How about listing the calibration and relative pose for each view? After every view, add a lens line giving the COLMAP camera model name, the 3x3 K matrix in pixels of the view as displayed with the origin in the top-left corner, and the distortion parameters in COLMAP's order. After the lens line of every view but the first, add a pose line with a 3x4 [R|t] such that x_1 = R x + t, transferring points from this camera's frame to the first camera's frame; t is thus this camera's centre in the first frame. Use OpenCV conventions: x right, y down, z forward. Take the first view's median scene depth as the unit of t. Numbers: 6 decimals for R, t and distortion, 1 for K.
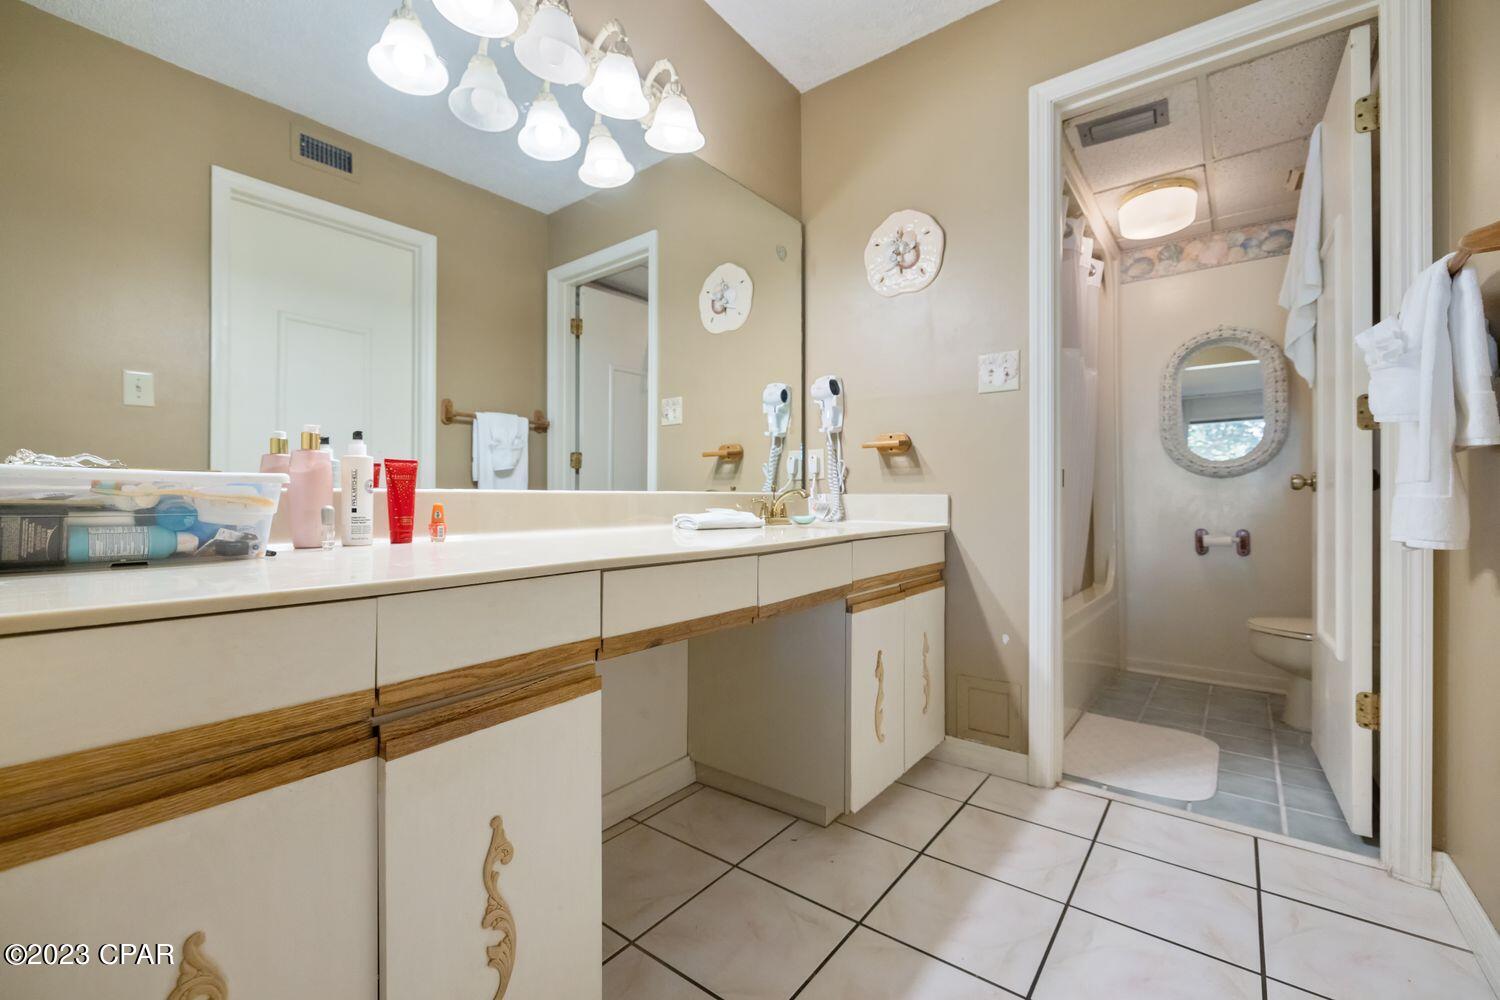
lens RADIAL K [[631.8, 0, 743.4], [0, 631.8, 503.4], [0, 0, 1]] dist [-0.000729, 0.000414]
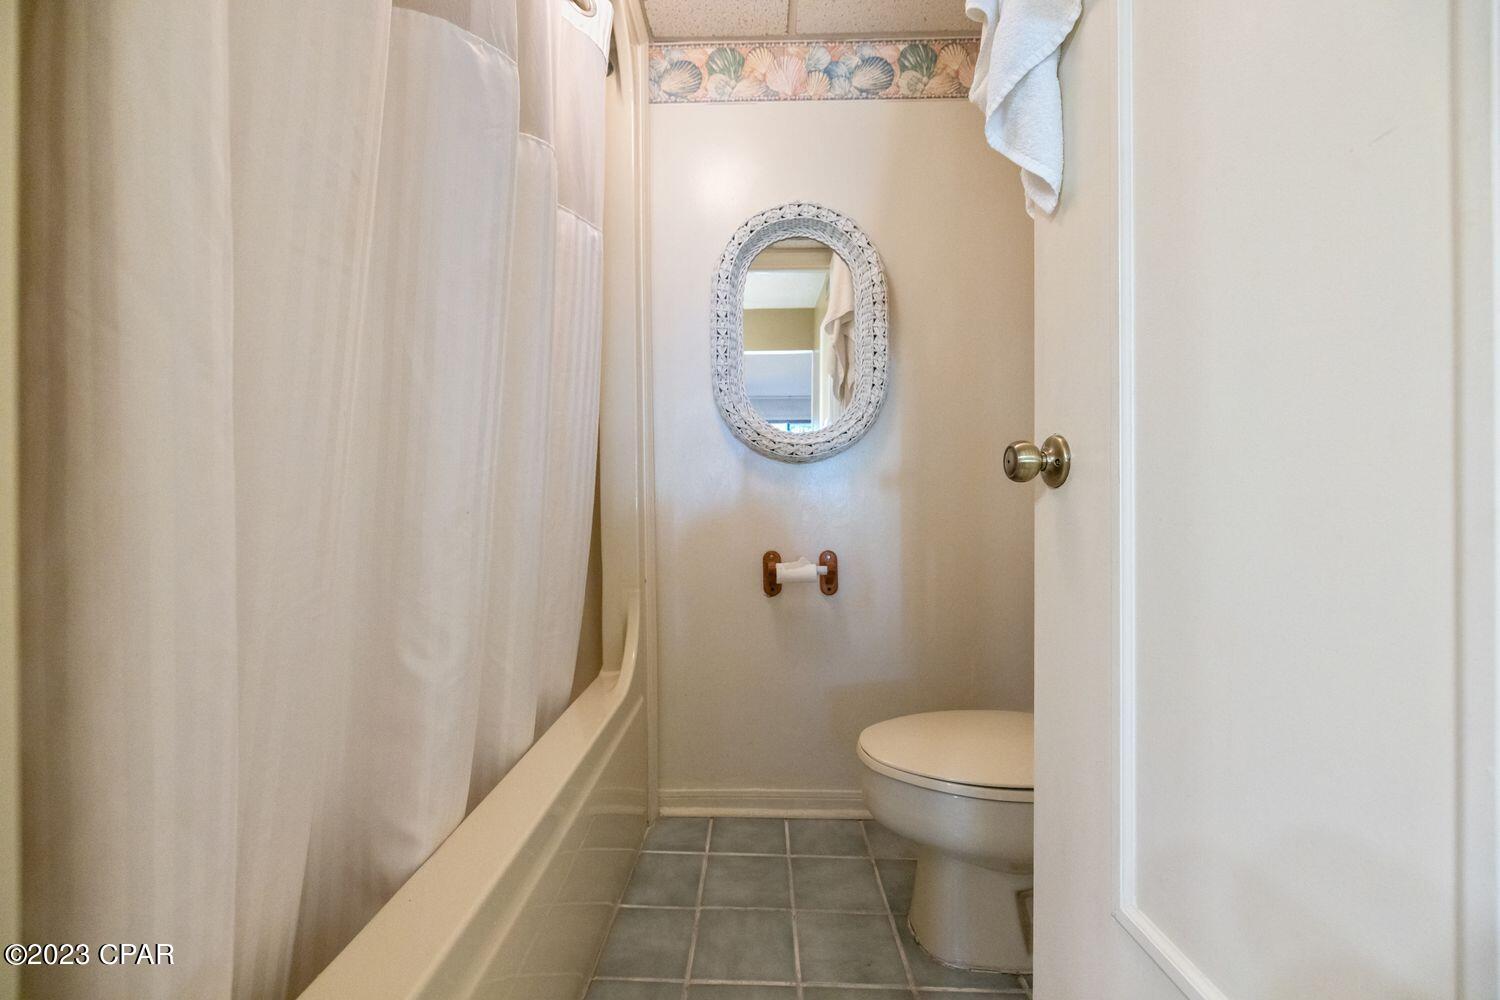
lens RADIAL K [[631.8, 0, 746.1], [0, 631.8, 498.8], [0, 0, 1]] dist [-0.000729, 0.000414]
pose [[0.797439, -0.003455, 0.603390, 0.370338], [0.002624, 0.999994, 0.002257, -0.009158], [-0.603394, -0.000216, 0.797443, 0.571926]]
